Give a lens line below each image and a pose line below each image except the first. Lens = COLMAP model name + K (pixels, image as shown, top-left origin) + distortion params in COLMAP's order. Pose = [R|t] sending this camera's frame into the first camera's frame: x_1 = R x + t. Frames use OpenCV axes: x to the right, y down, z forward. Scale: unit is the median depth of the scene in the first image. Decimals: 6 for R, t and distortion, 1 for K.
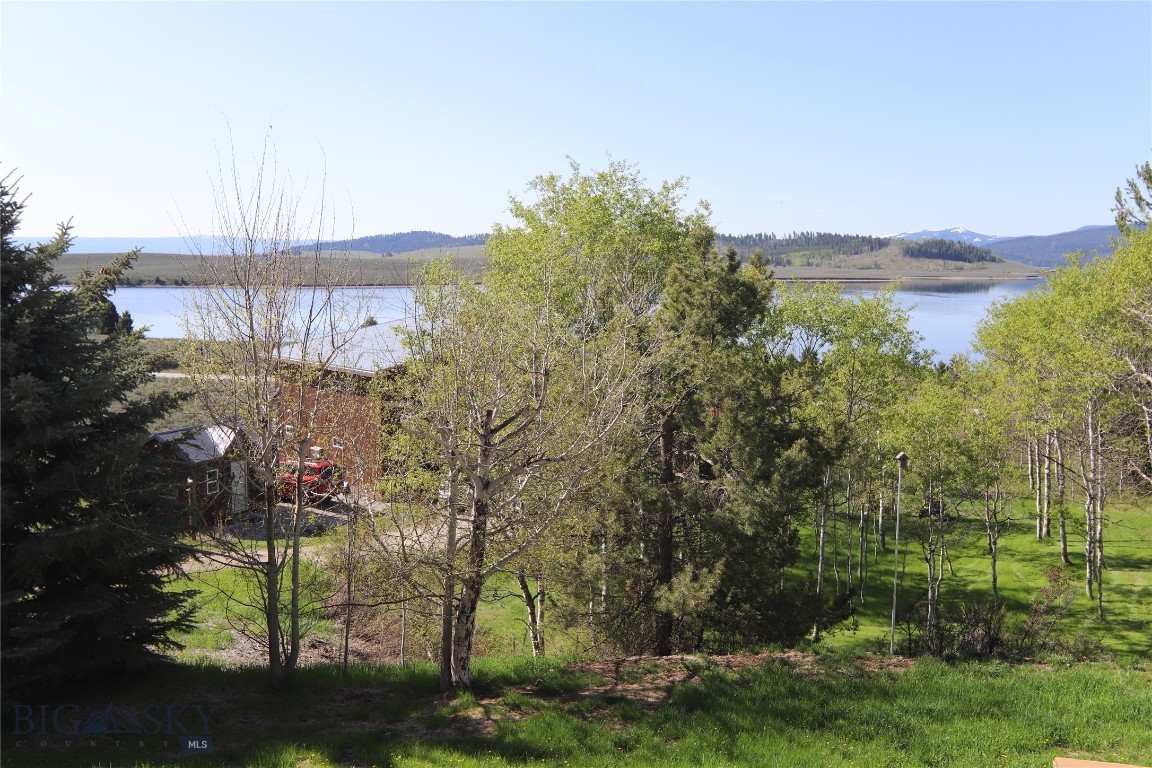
lens RADIAL K [[1080.4, 0, 569.1], [0, 1080.4, 379.2], [0, 0, 1]] dist [0.019426, 0.000000]
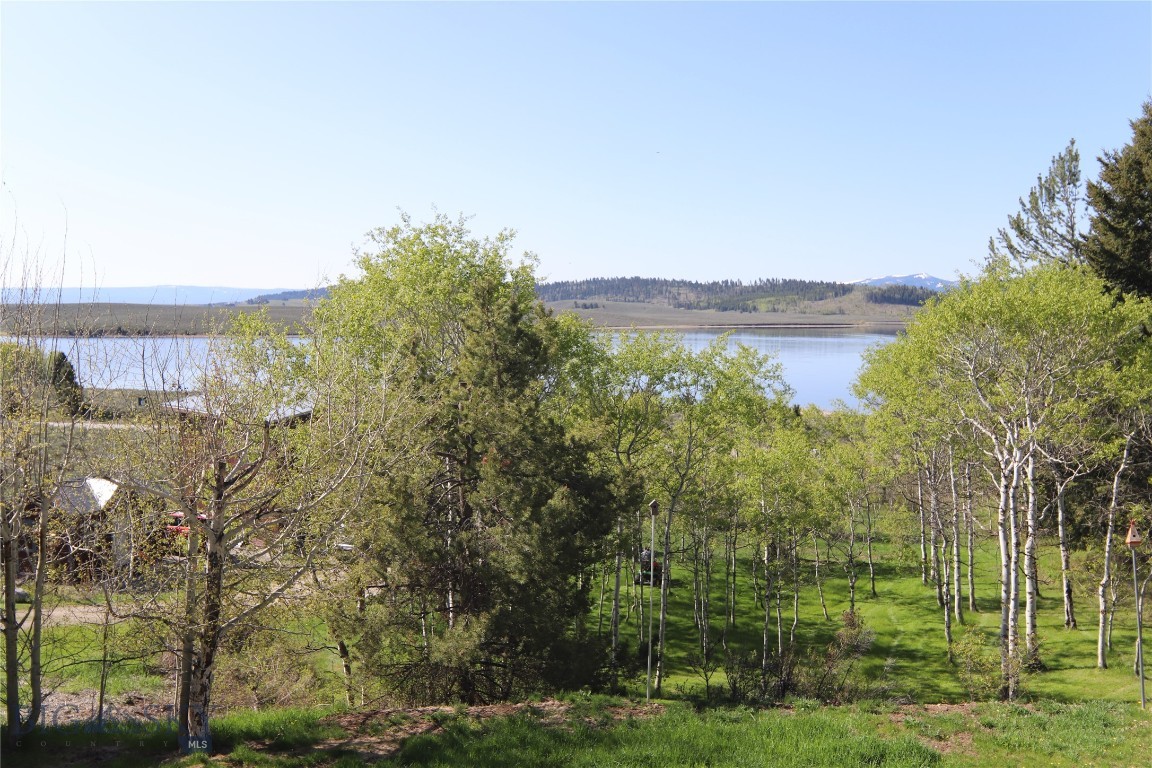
lens RADIAL K [[1080.4, 0, 570.0], [0, 1080.4, 378.2], [0, 0, 1]] dist [0.019426, 0.000000]
pose [[0.999553, -0.007332, 0.028984, 0.122735], [0.008603, 0.998996, -0.043958, -0.001522], [-0.028632, 0.044188, 0.998613, -0.009298]]
